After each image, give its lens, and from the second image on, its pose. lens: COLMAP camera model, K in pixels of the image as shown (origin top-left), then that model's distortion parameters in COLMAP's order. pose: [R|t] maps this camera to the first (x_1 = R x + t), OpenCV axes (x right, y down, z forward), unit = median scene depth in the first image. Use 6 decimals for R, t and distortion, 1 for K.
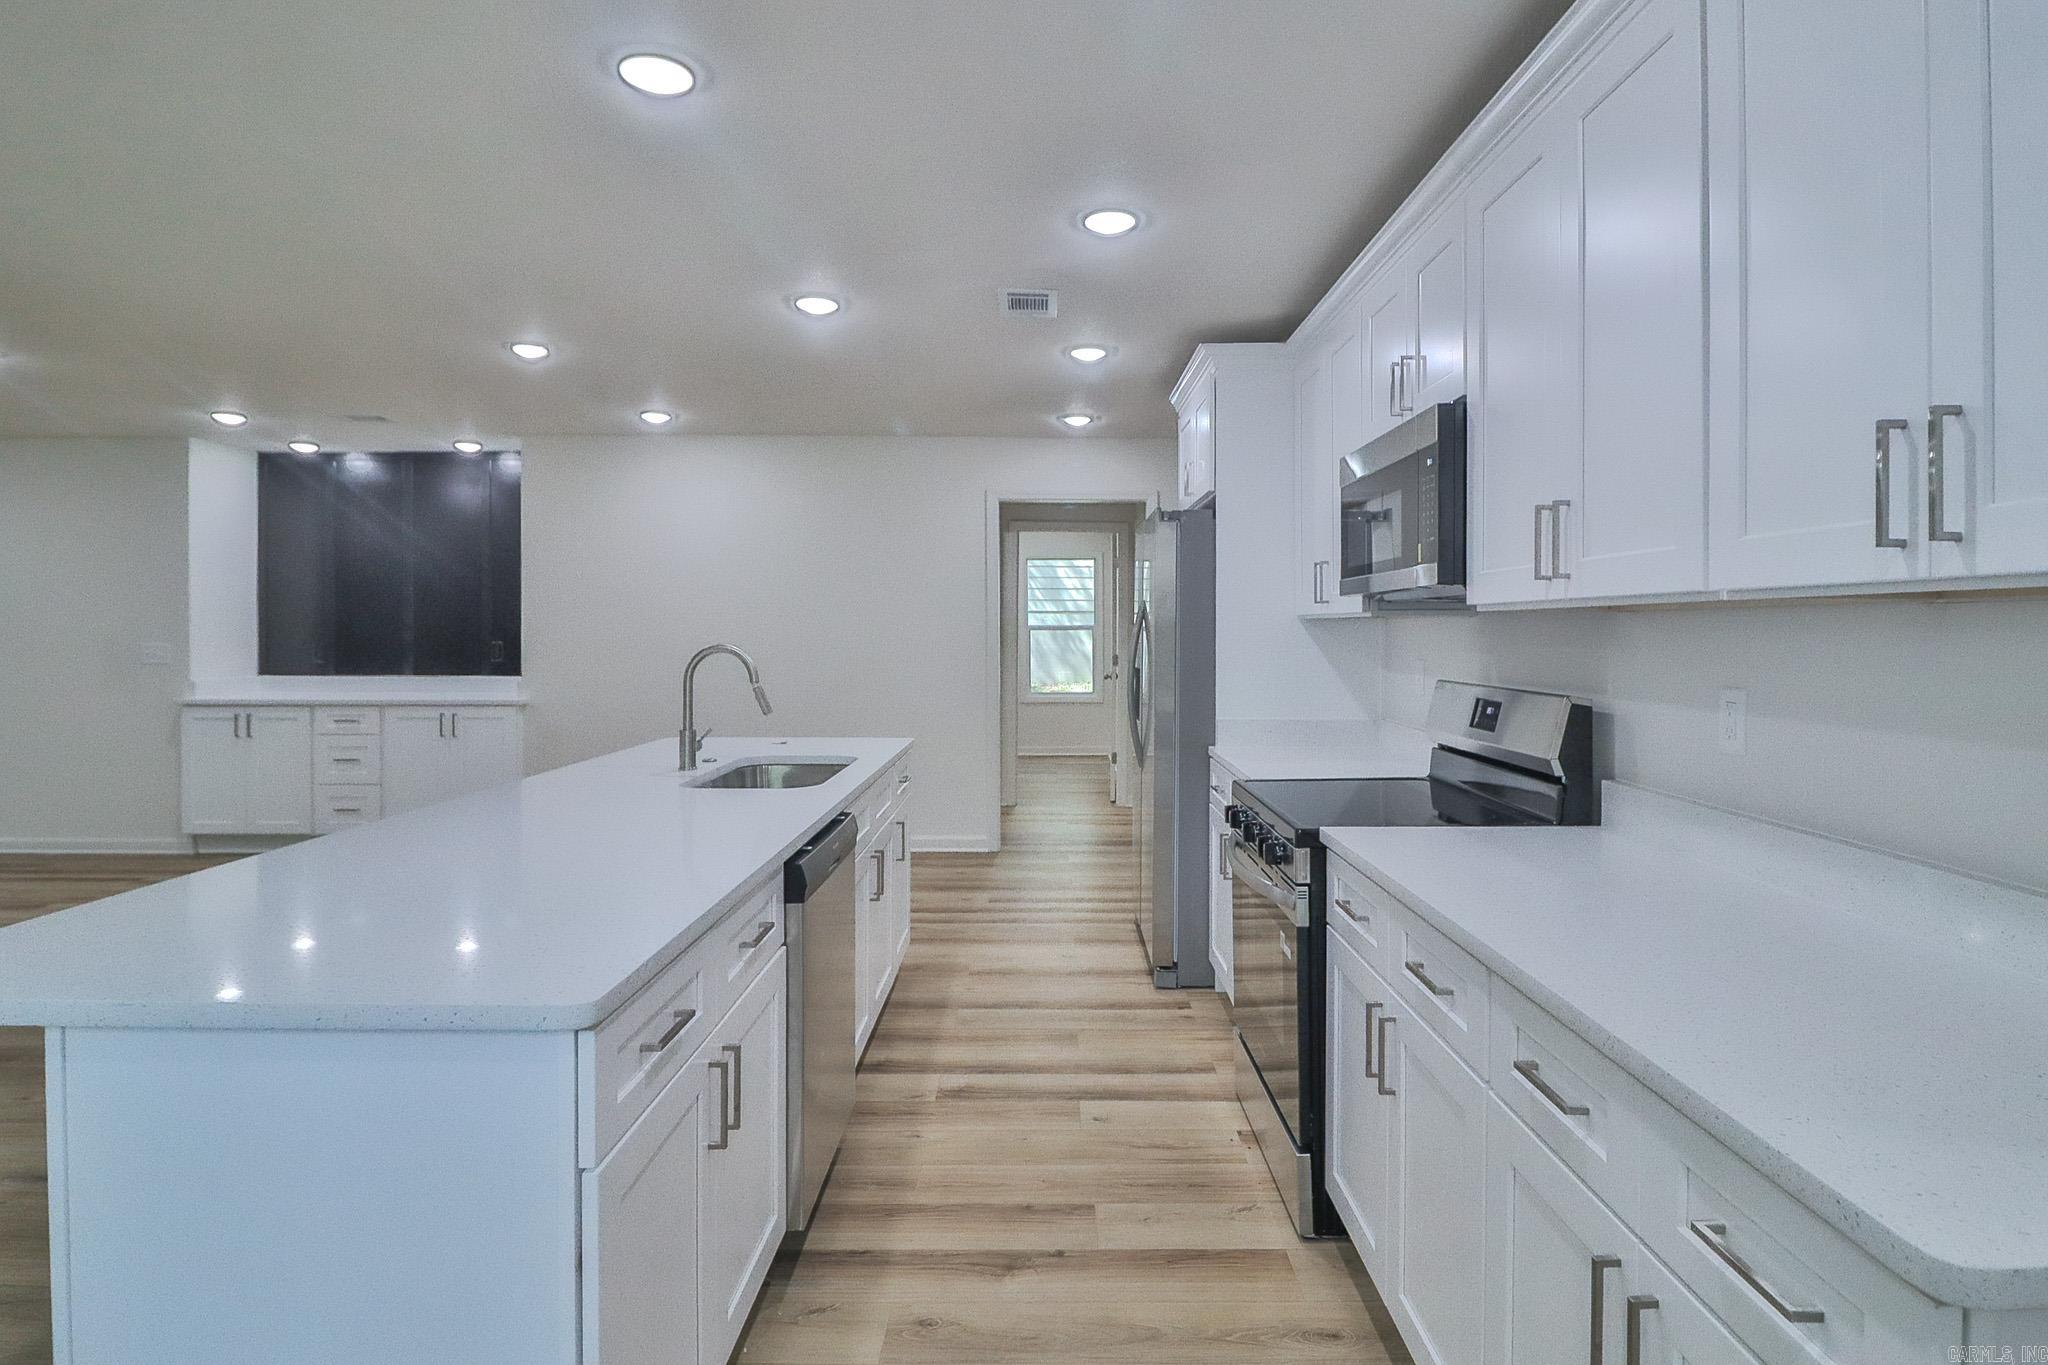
lens RADIAL K [[1094.6, 0, 1035.3], [0, 1094.6, 624.0], [0, 0, 1]] dist [0.001244, -0.014041]
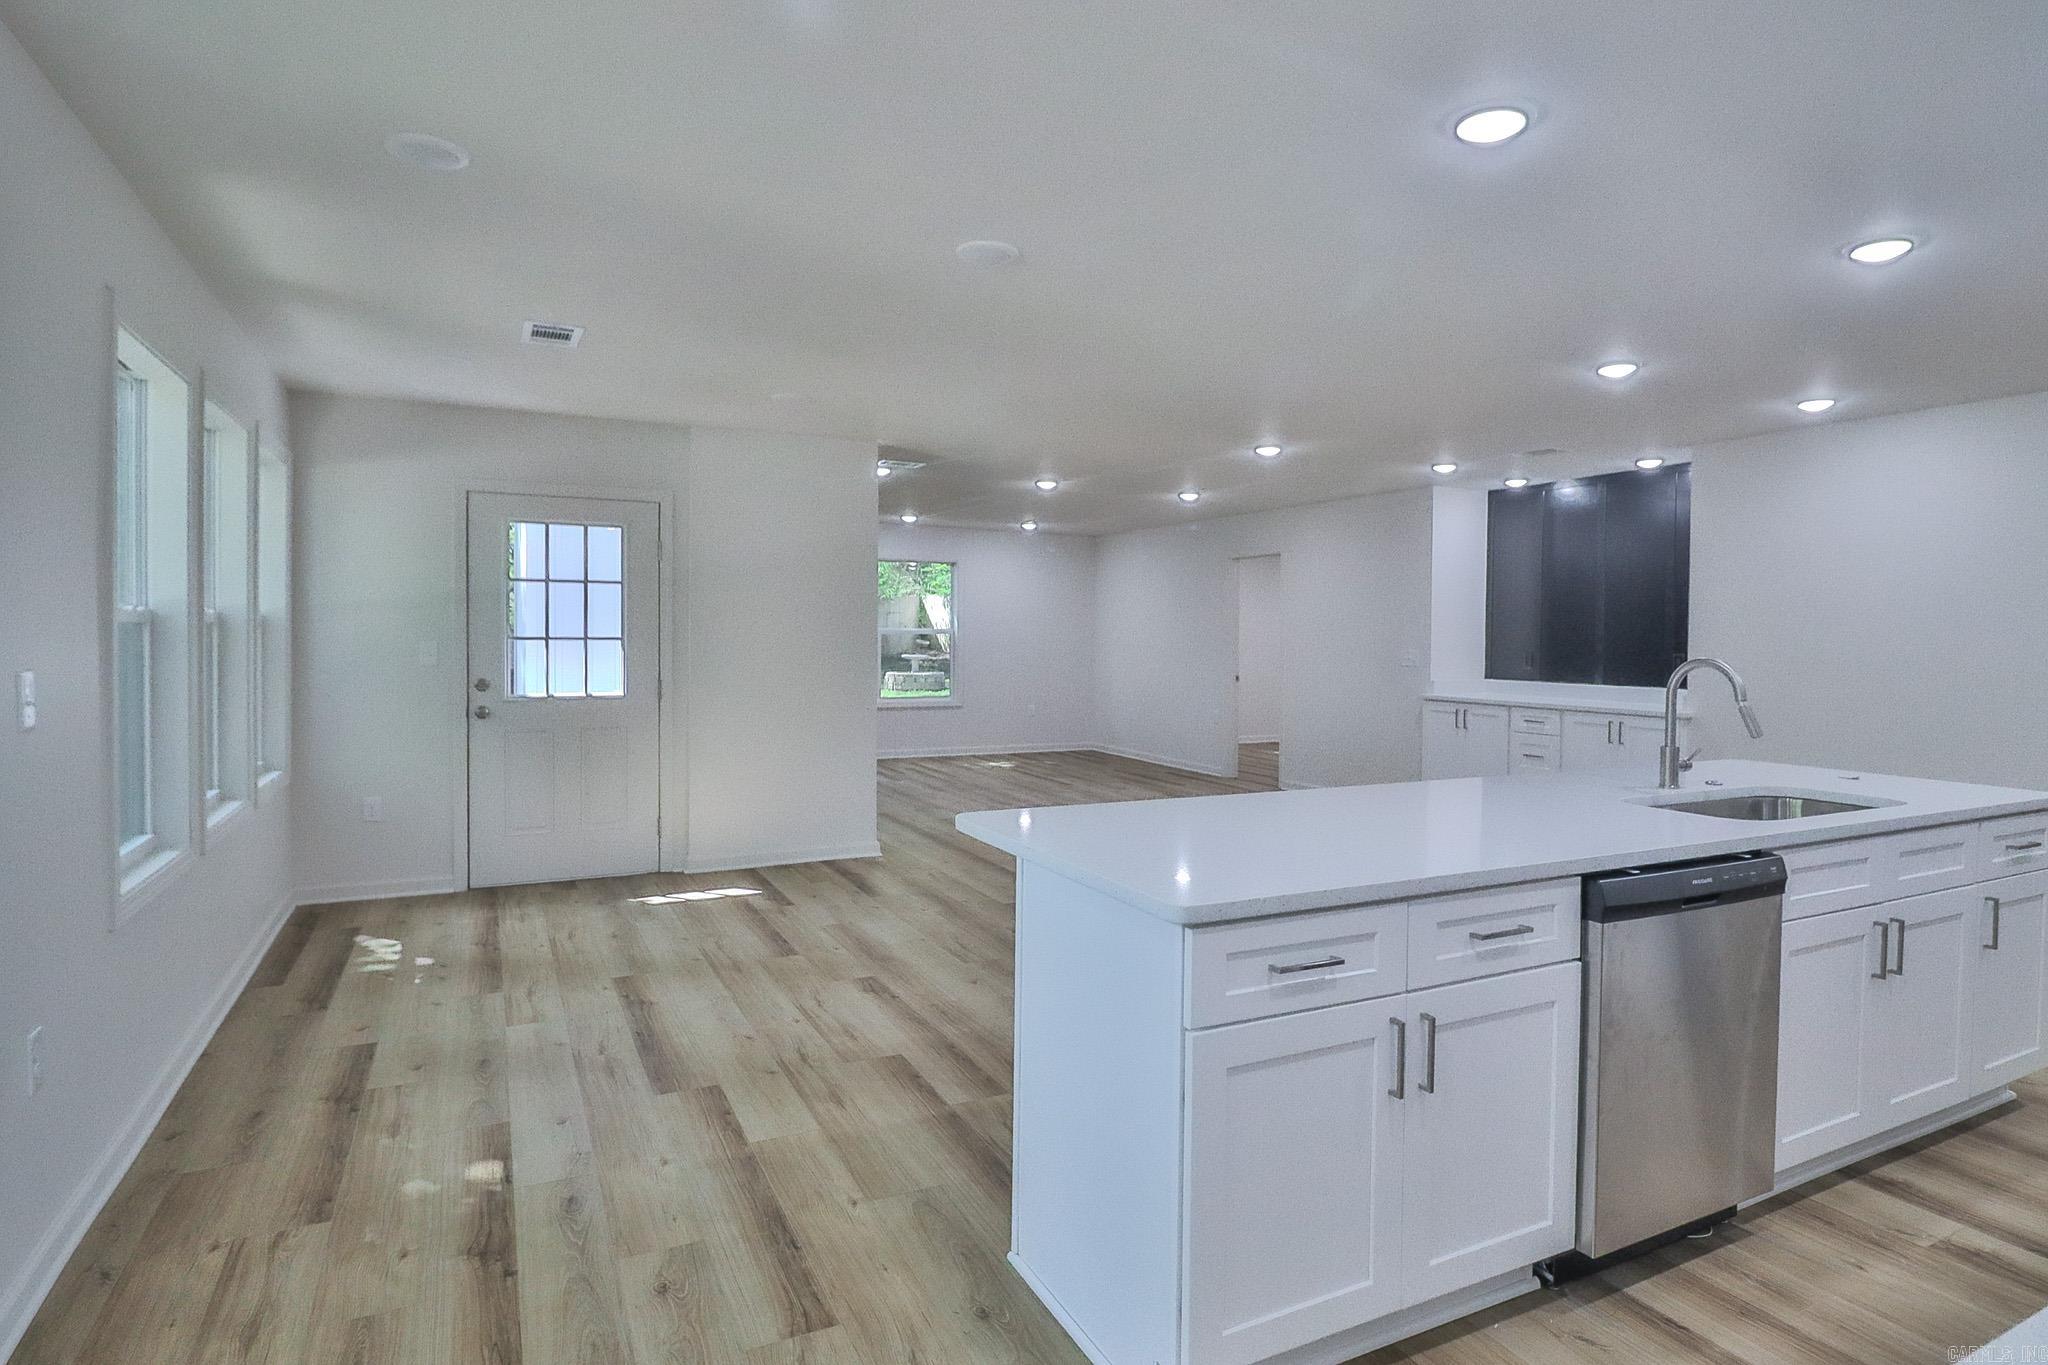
lens RADIAL K [[1104.9, 0, 1085.5], [0, 1104.9, 643.5], [0, 0, 1]] dist [-0.000703, -0.003168]
pose [[0.473589, 0.011872, -0.880666, 0.158663], [-0.007130, 0.999928, 0.009646, 0.000457], [0.880717, 0.001711, 0.473640, 0.049664]]
